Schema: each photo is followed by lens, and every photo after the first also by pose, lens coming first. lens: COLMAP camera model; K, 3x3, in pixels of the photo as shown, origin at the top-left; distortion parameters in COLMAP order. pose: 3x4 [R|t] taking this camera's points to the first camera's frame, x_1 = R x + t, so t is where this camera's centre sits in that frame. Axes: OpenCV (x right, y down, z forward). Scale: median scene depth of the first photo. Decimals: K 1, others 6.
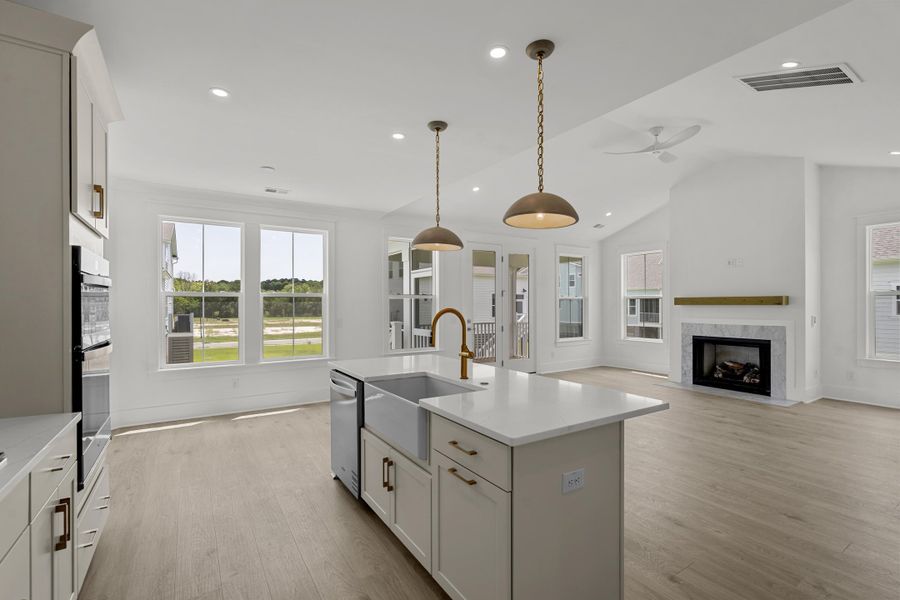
lens RADIAL K [[407.7, 0, 449.2], [0, 407.7, 303.8], [0, 0, 1]] dist [-0.003142, 0.000489]
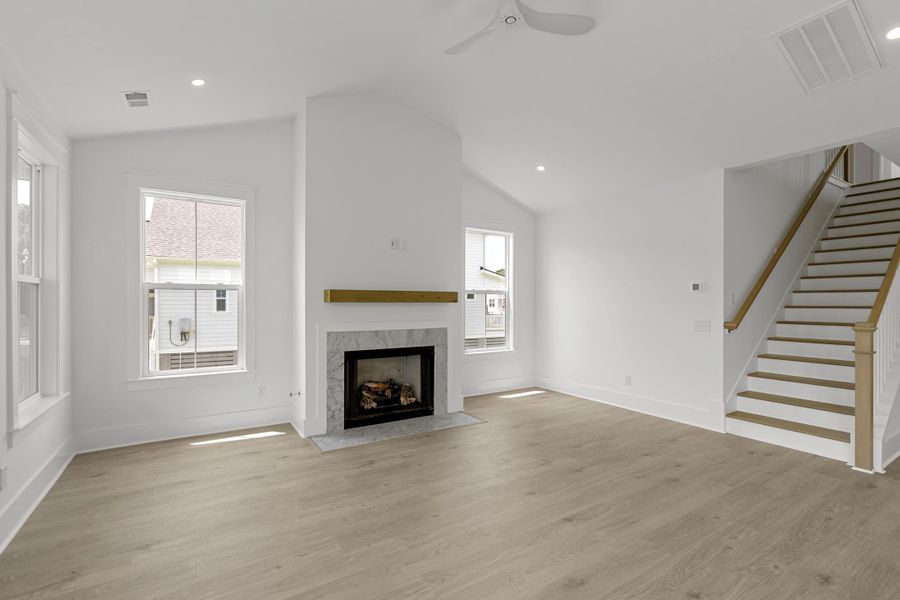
lens RADIAL K [[407.7, 0, 449.2], [0, 407.7, 303.8], [0, 0, 1]] dist [-0.003142, 0.000489]
pose [[0.006968, -0.001063, 0.999975, -0.023032], [-0.005035, 0.999987, 0.001098, 0.004005], [-0.999963, -0.005042, 0.006963, 0.864964]]
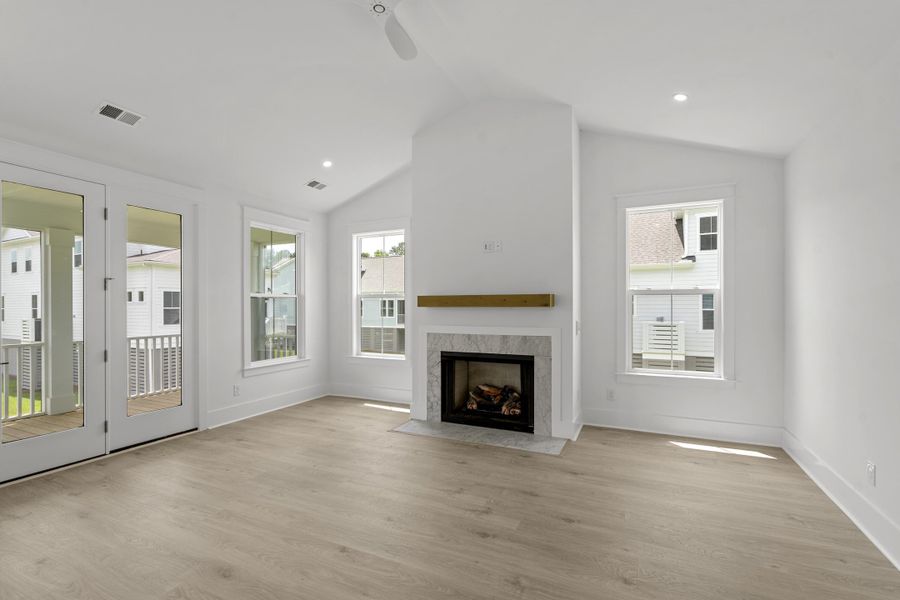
lens RADIAL K [[407.7, 0, 449.2], [0, 407.7, 303.8], [0, 0, 1]] dist [-0.003142, 0.000489]
pose [[0.848434, 0.002621, 0.529295, 0.251332], [0.000148, 0.999987, -0.005188, 0.001262], [-0.529301, 0.004480, 0.848422, 0.418807]]
